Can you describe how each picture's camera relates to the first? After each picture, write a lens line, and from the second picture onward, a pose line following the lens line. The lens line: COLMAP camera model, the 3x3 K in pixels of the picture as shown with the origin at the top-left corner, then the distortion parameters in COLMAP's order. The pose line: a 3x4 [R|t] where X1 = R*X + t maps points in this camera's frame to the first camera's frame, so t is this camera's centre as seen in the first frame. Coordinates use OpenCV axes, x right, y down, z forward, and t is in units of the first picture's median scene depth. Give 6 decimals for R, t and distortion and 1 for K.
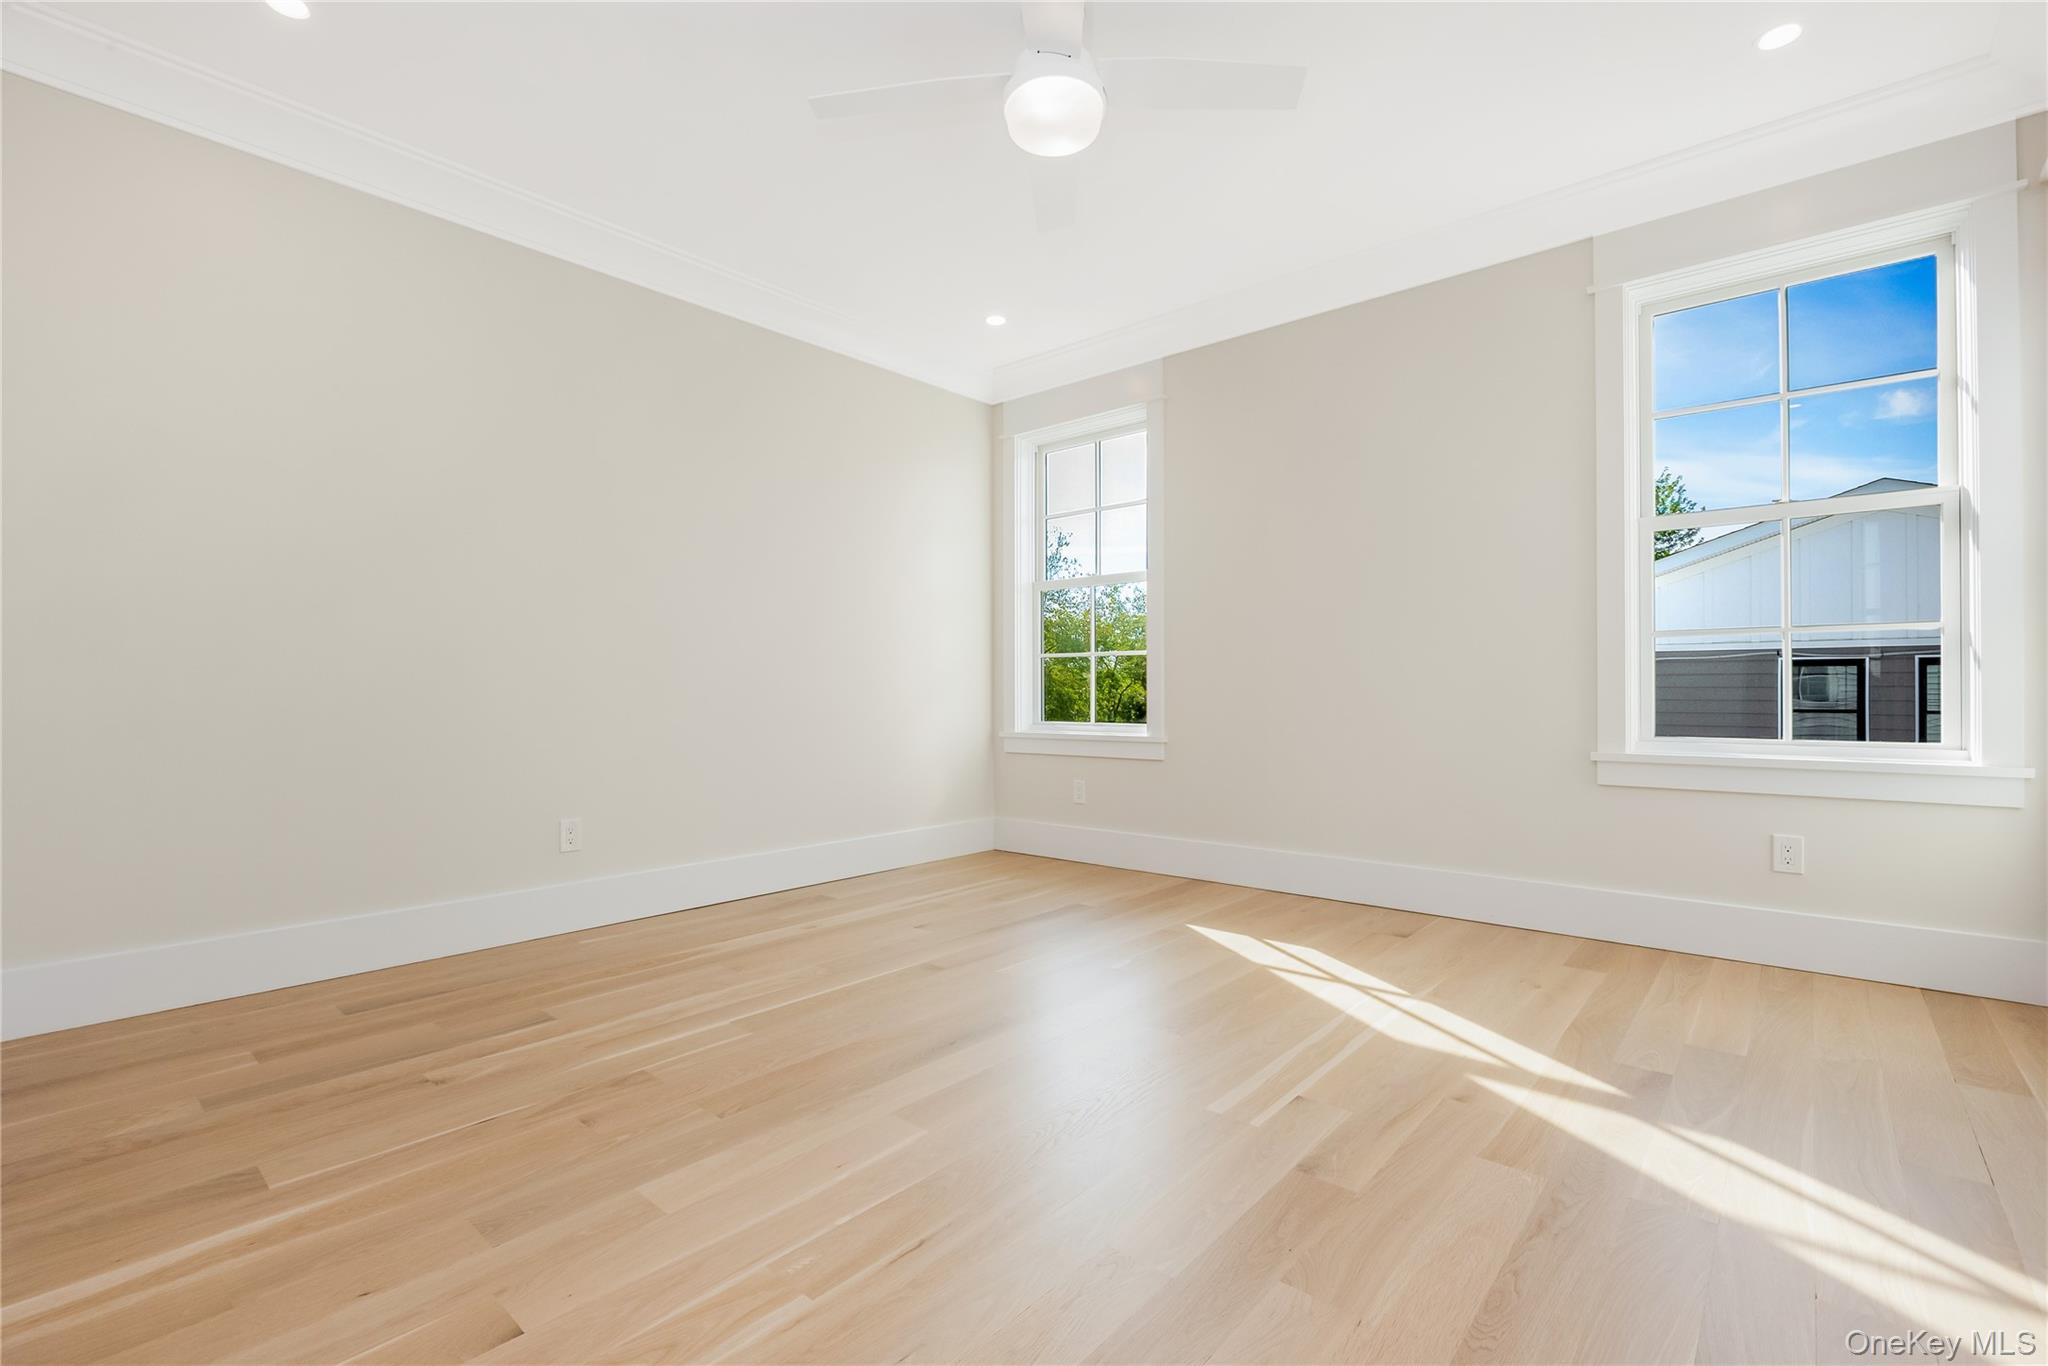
lens RADIAL K [[824.5, 0, 1024.0], [0, 824.5, 683.0], [0, 0, 1]] dist [-0.000358, -0.000038]
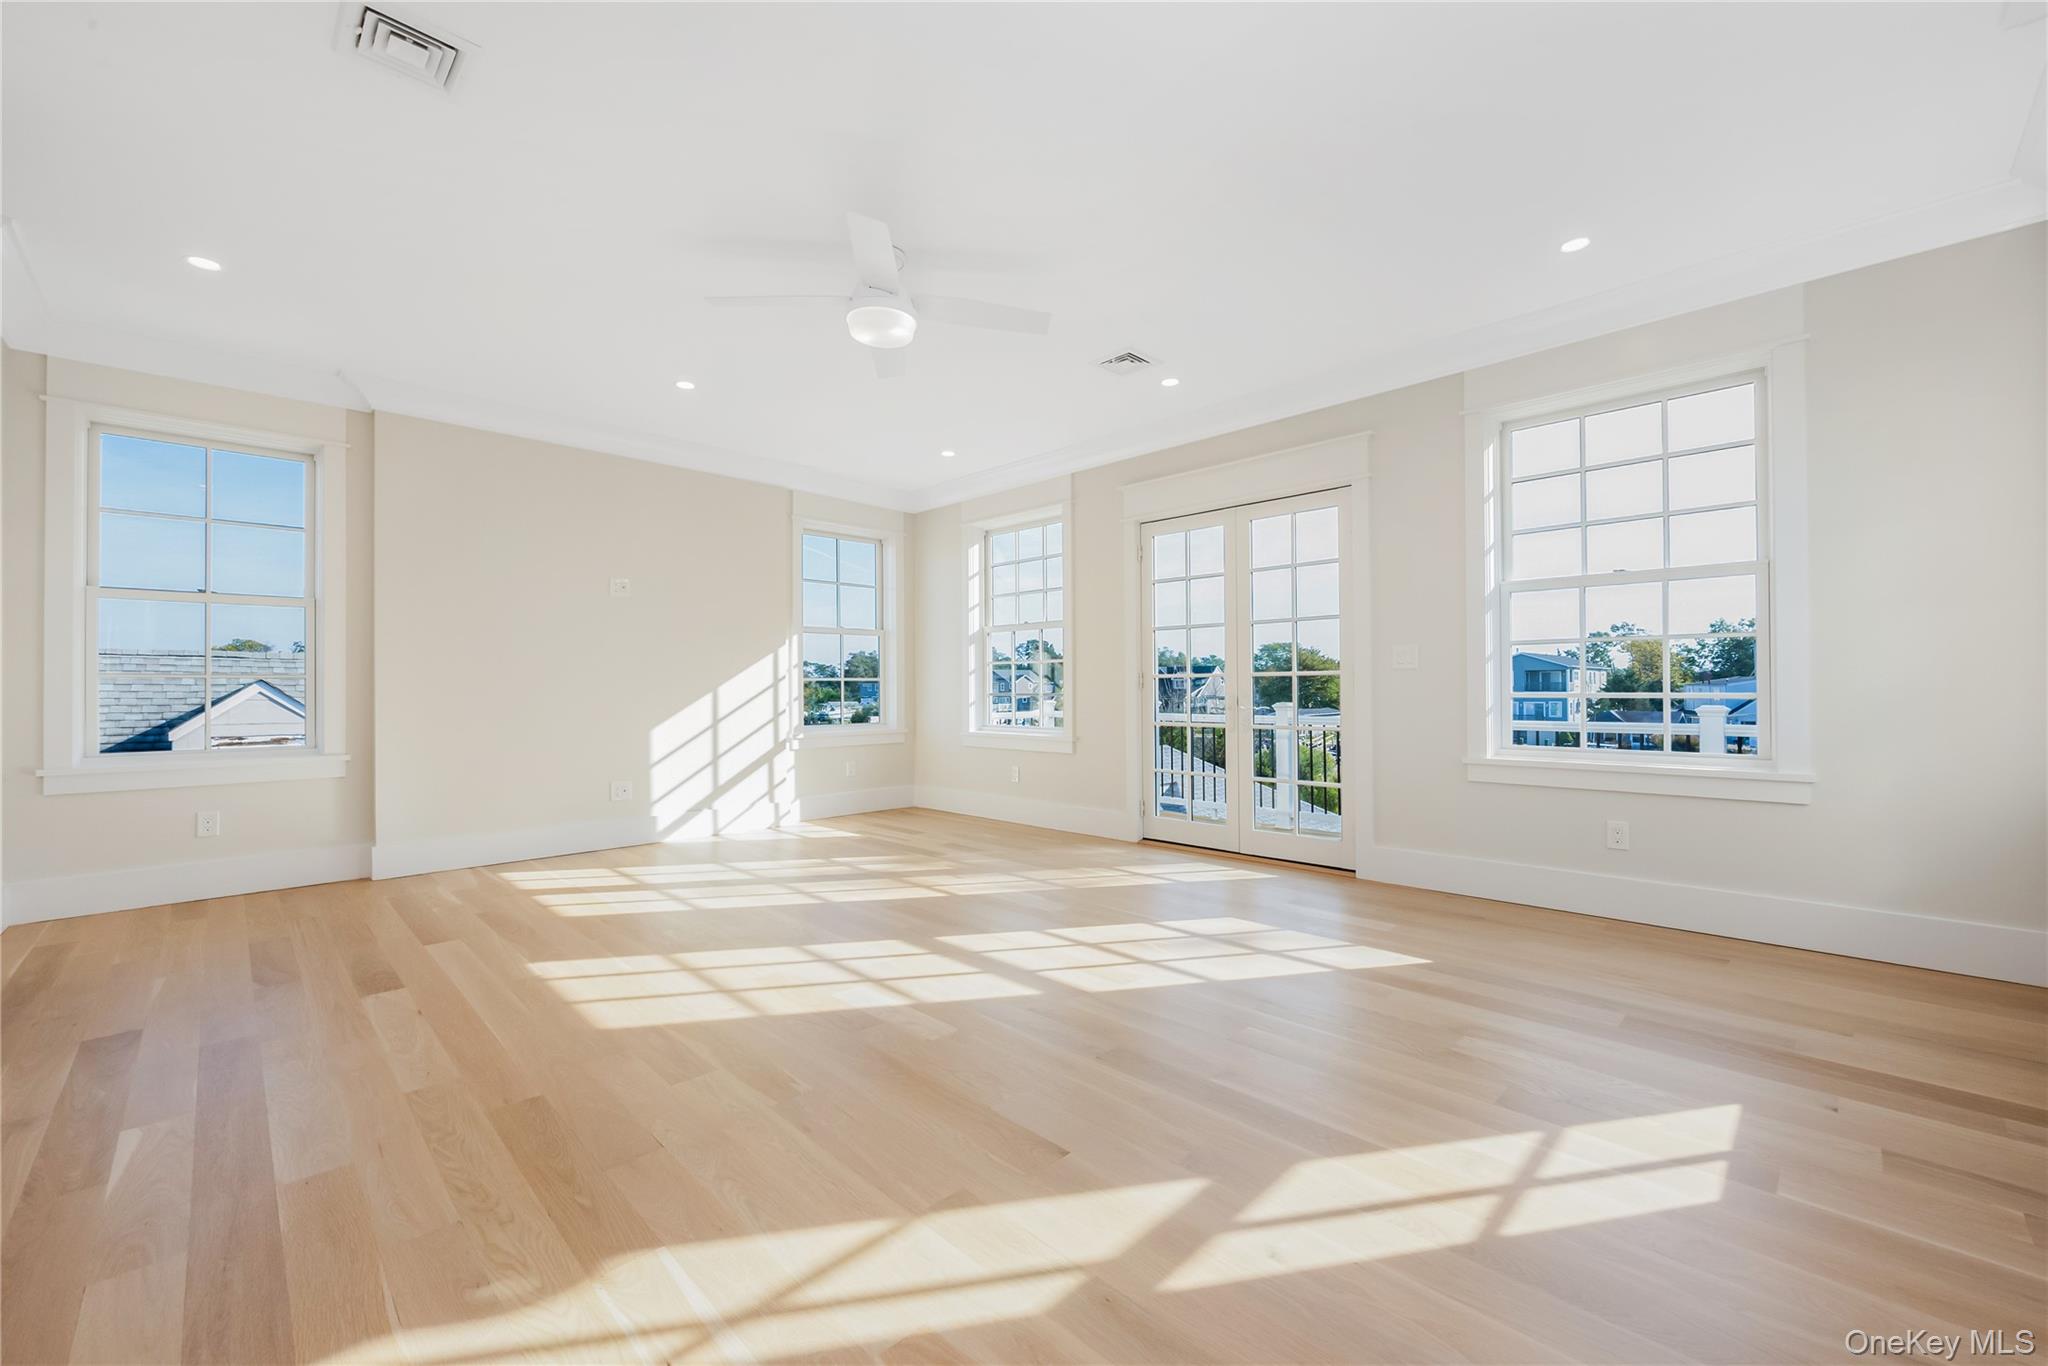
lens RADIAL K [[818.5, 0, 1032.8], [0, 818.5, 689.2], [0, 0, 1]] dist [-0.004108, -0.000390]
pose [[-0.086646, -0.007837, -0.996208, 1.105203], [0.021296, 0.999726, -0.009717, -0.013704], [0.996012, -0.022057, -0.086455, 0.732114]]
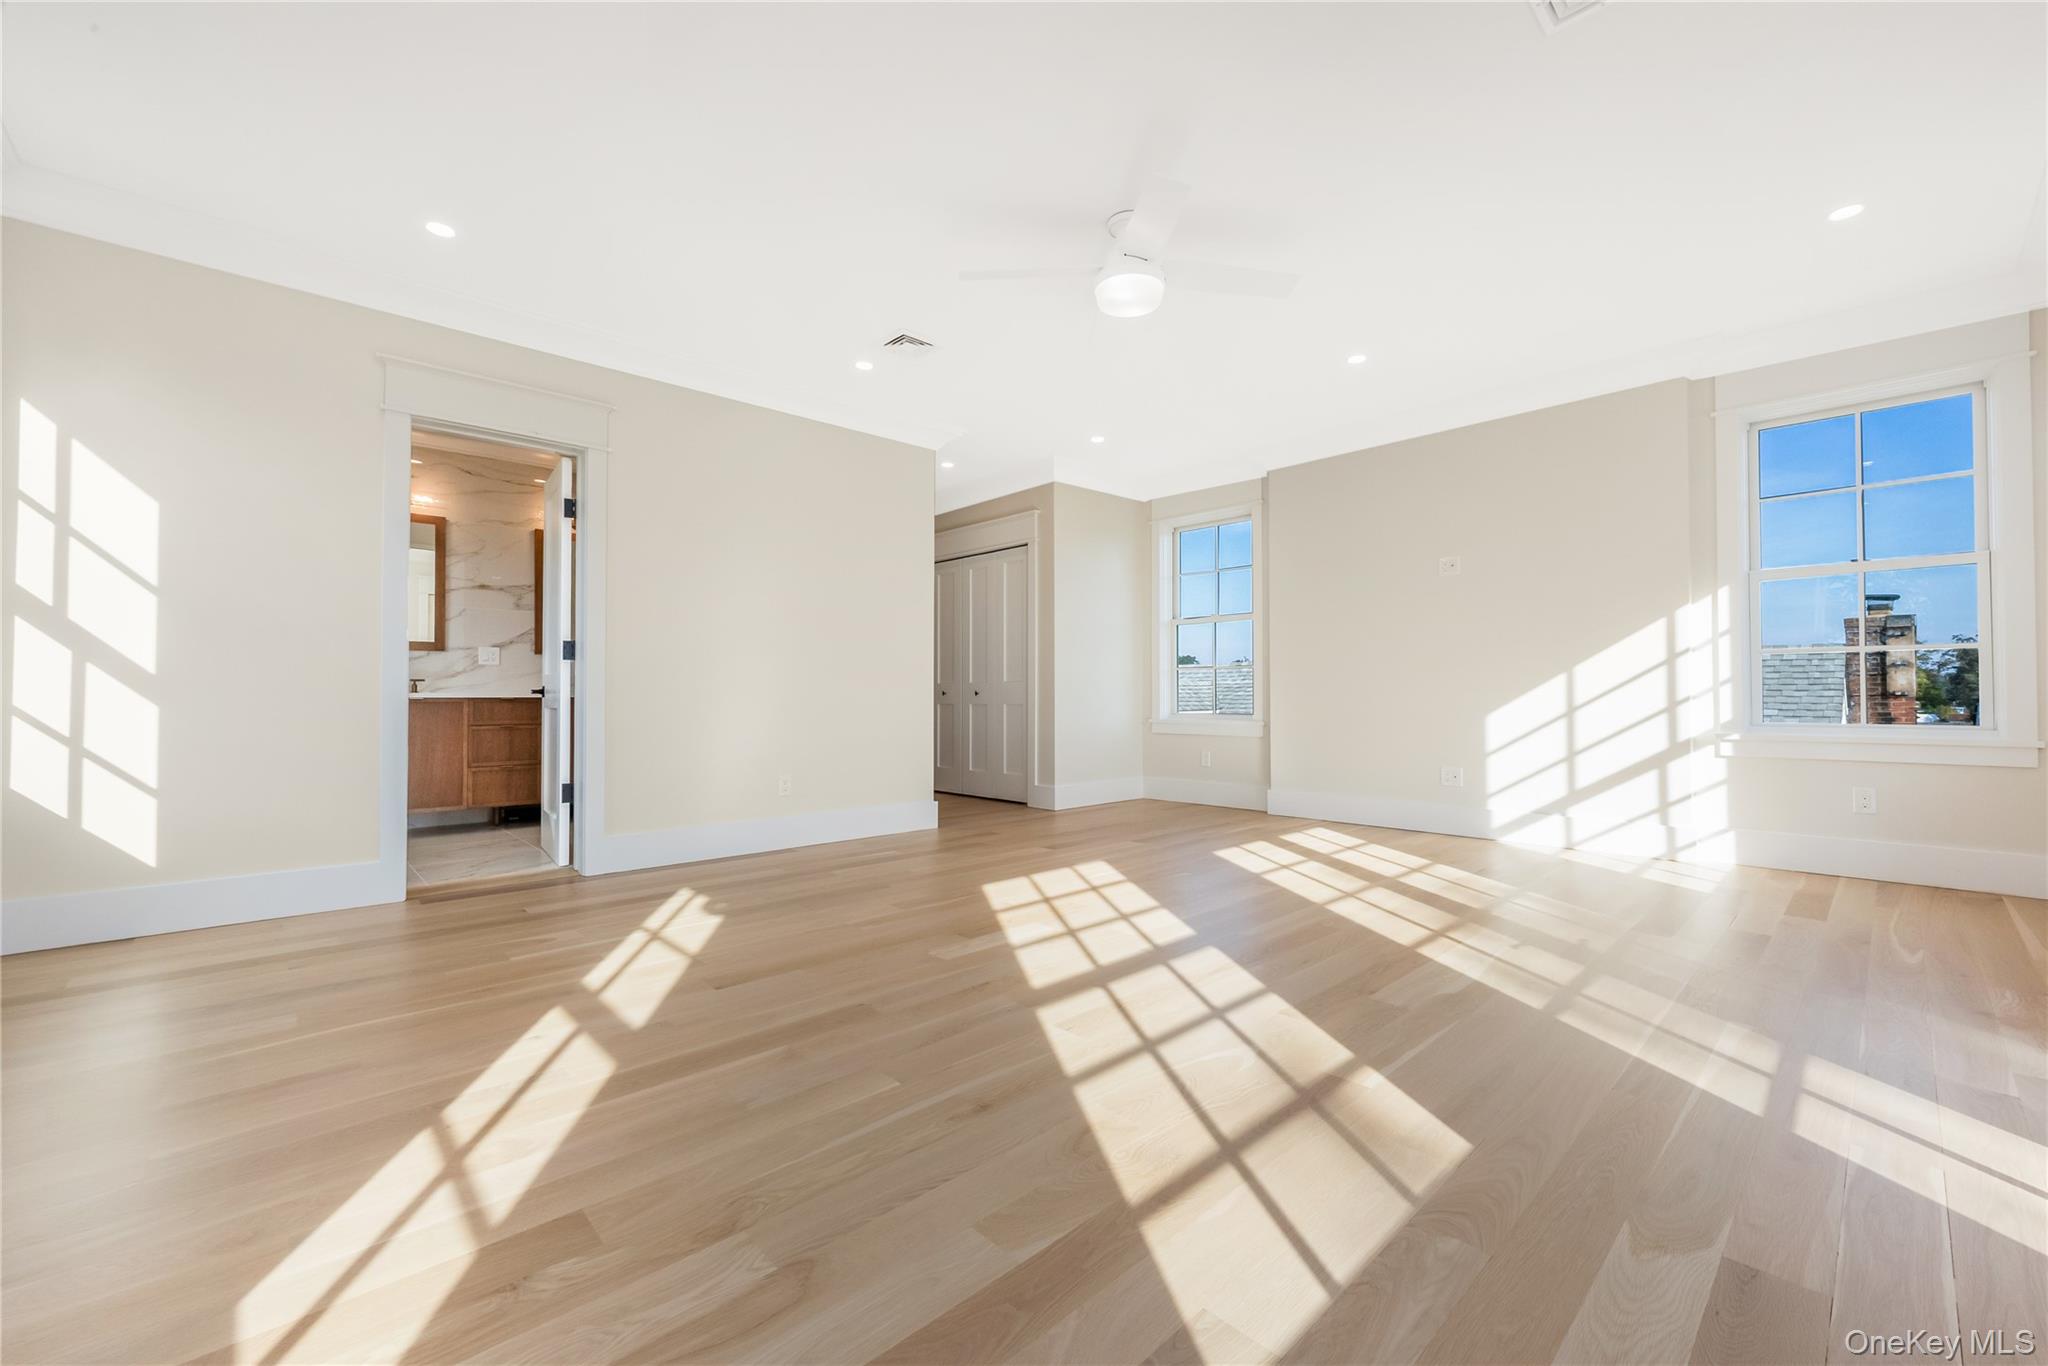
lens RADIAL K [[818.5, 0, 1032.8], [0, 818.5, 689.2], [0, 0, 1]] dist [-0.004108, -0.000390]
pose [[-0.992697, -0.003817, 0.120573, -0.084858], [-0.006864, 0.999667, -0.024859, 0.043453], [-0.120438, -0.025505, -0.992393, 1.618348]]
